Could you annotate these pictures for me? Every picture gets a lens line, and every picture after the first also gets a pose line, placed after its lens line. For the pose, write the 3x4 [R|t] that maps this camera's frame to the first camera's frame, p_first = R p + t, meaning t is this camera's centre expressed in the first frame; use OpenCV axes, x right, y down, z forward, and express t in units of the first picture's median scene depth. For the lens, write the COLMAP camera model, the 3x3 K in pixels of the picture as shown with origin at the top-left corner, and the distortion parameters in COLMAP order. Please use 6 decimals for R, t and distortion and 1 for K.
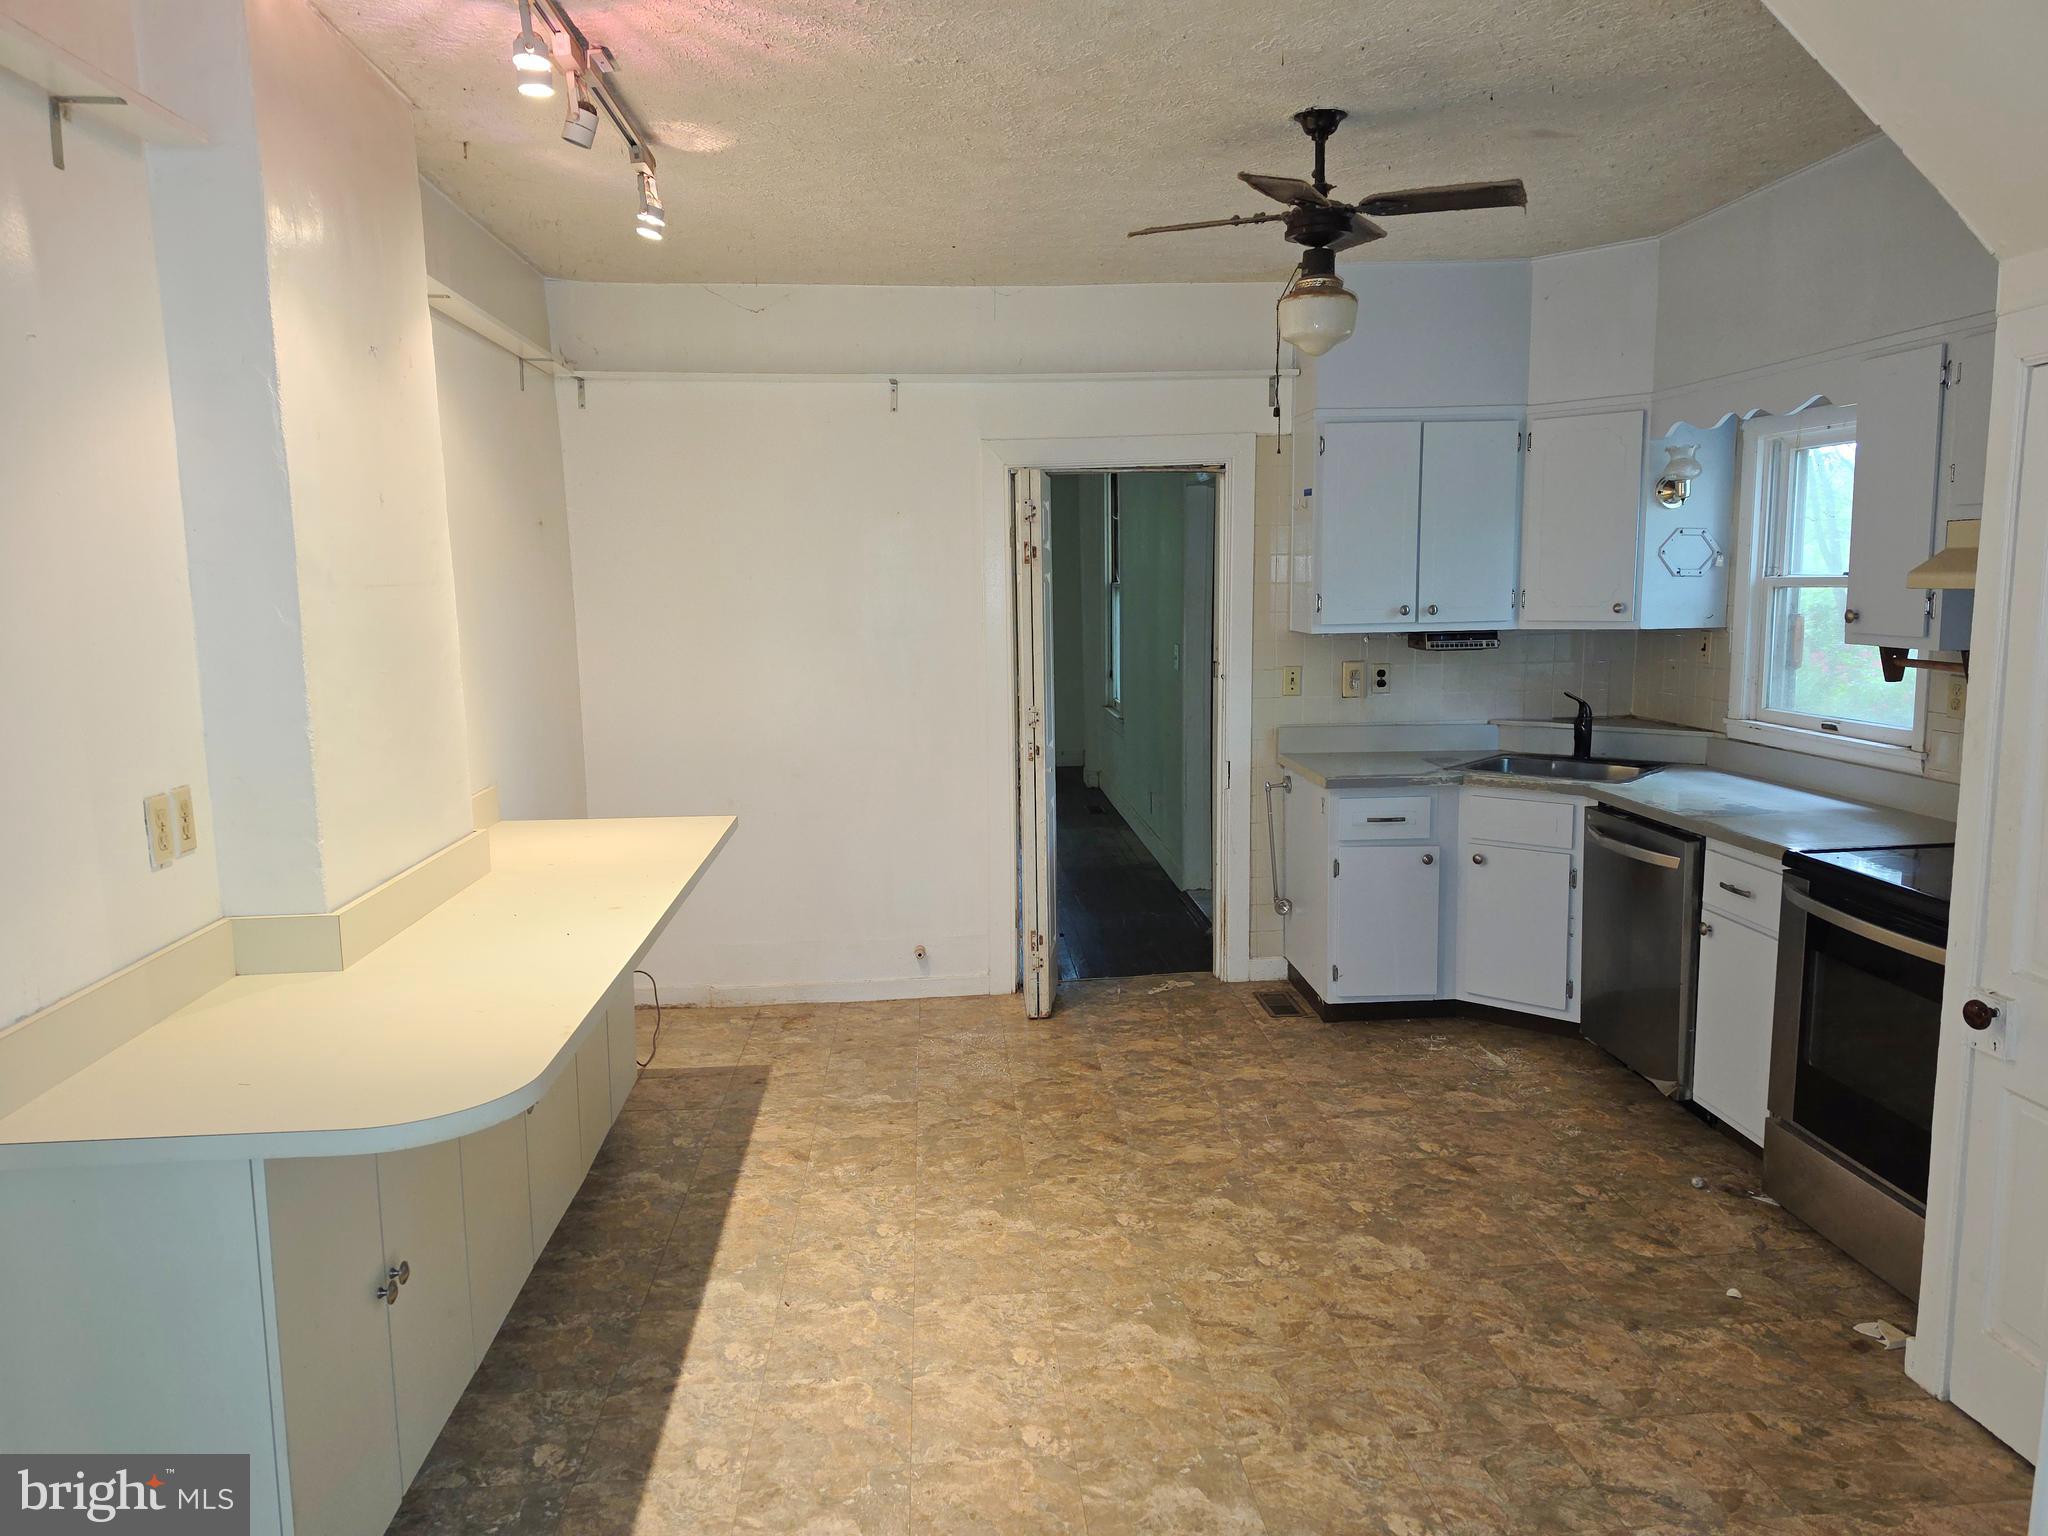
lens RADIAL K [[1414.9, 0, 1025.8], [0, 1414.9, 765.0], [0, 0, 1]] dist [0.083085, -0.088857]
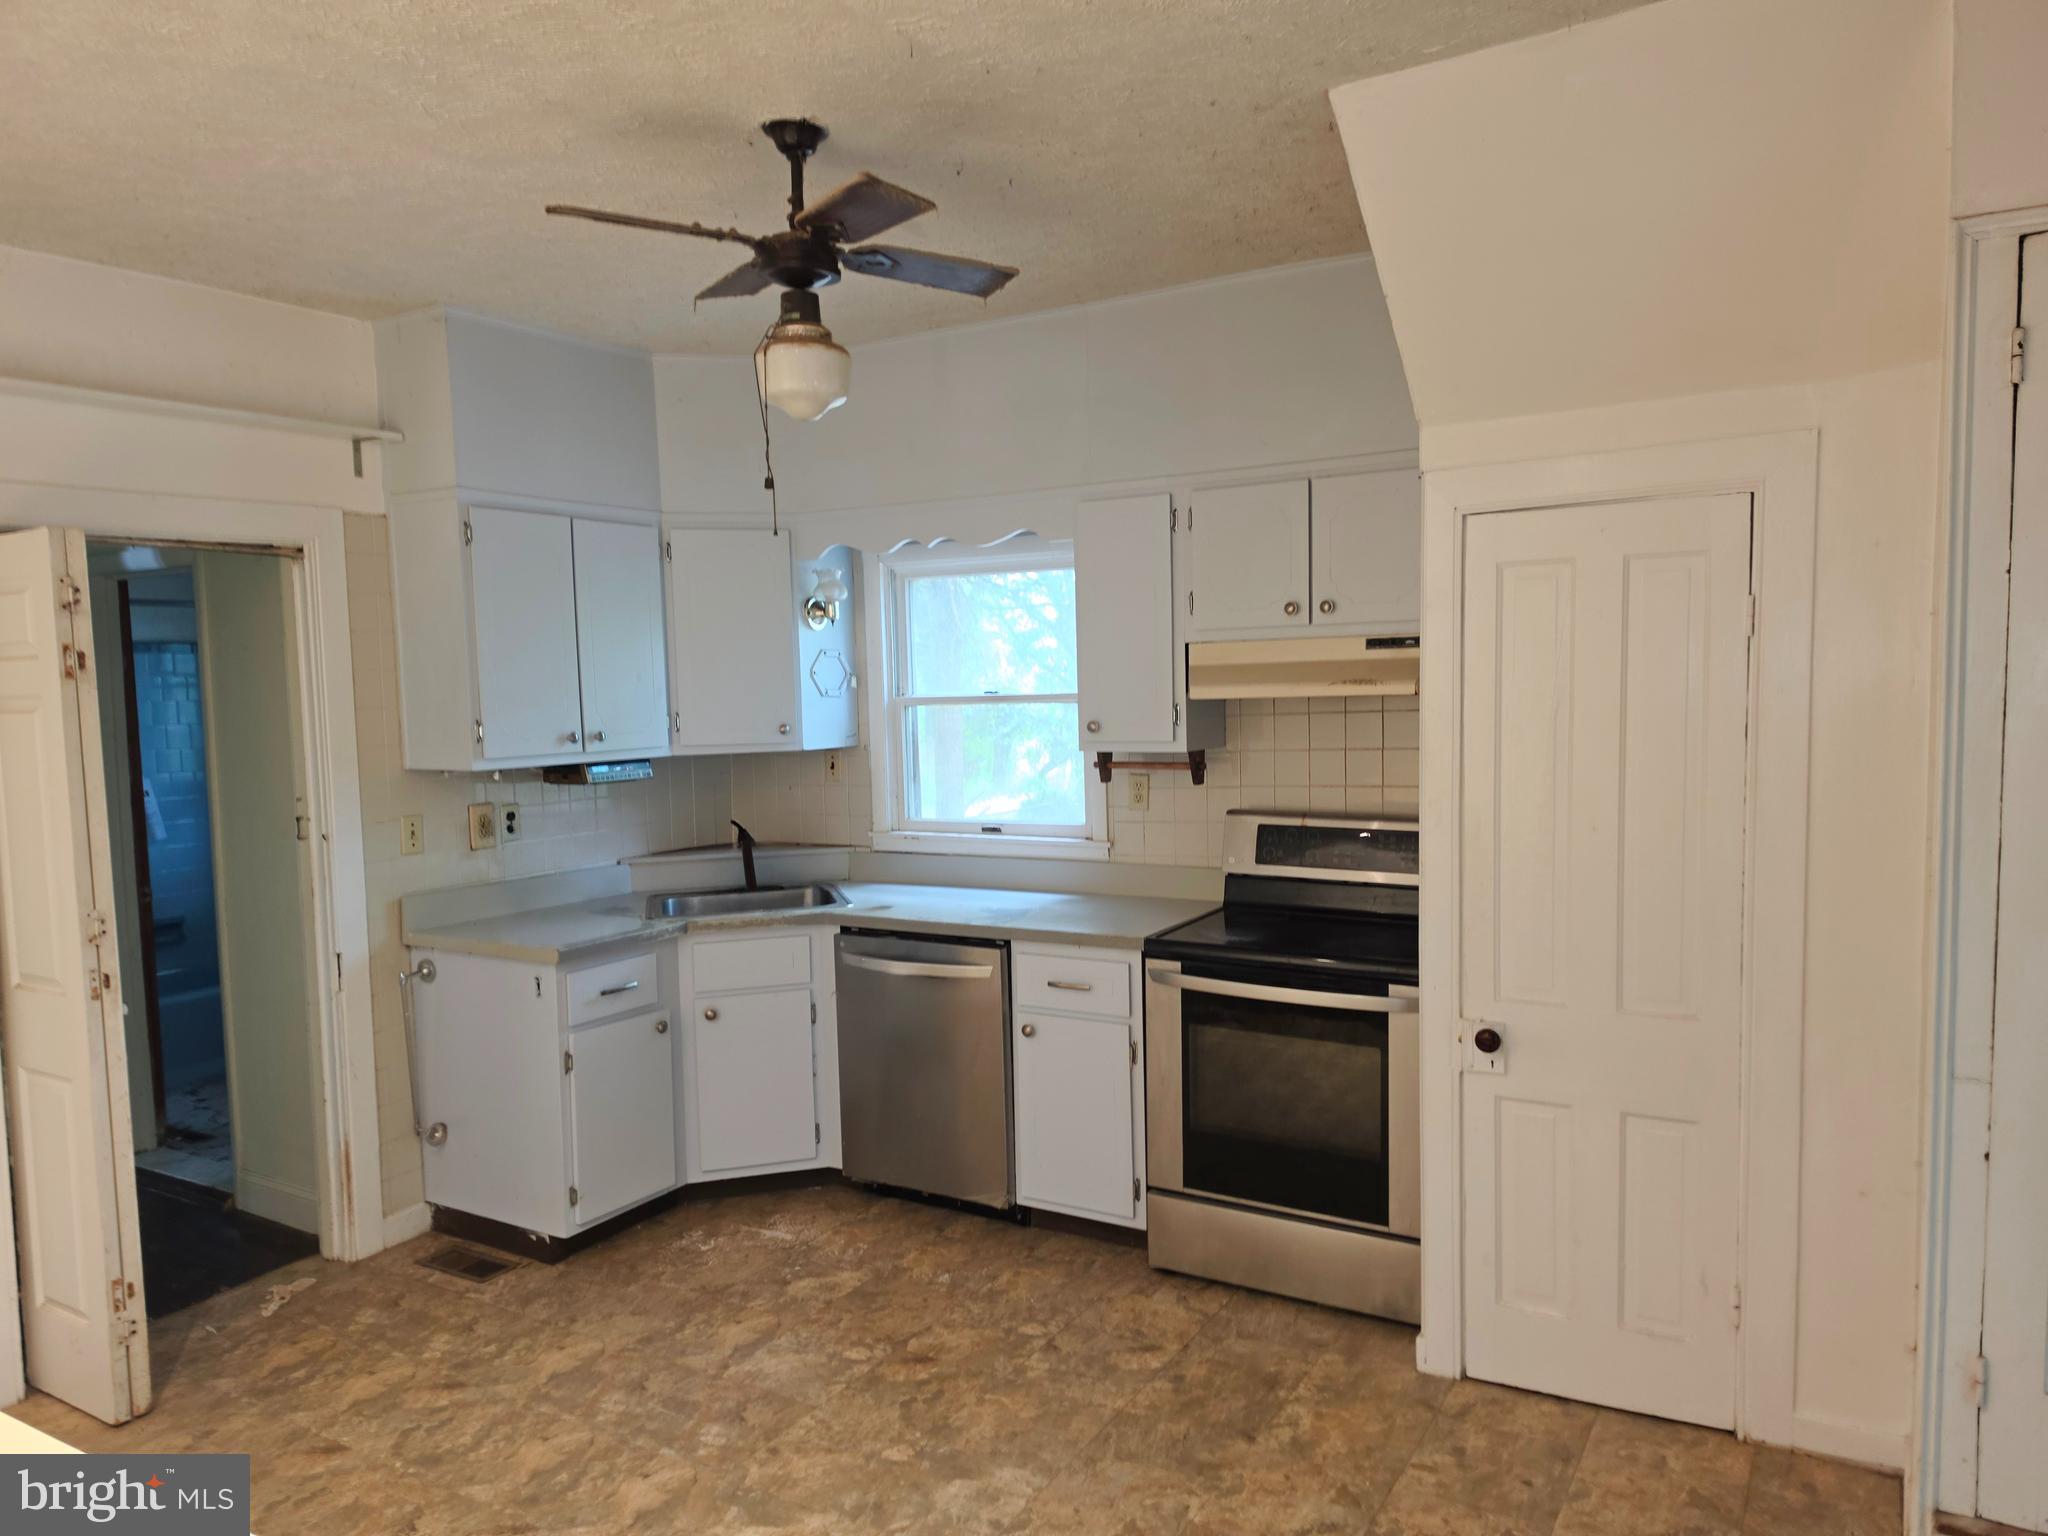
lens RADIAL K [[1414.9, 0, 1028.2], [0, 1414.9, 767.1], [0, 0, 1]] dist [0.083085, -0.088857]
pose [[0.571491, -0.048232, 0.819190, -0.294050], [0.125365, 0.991685, -0.029070, -0.036403], [-0.810976, 0.119311, 0.572785, 0.331162]]
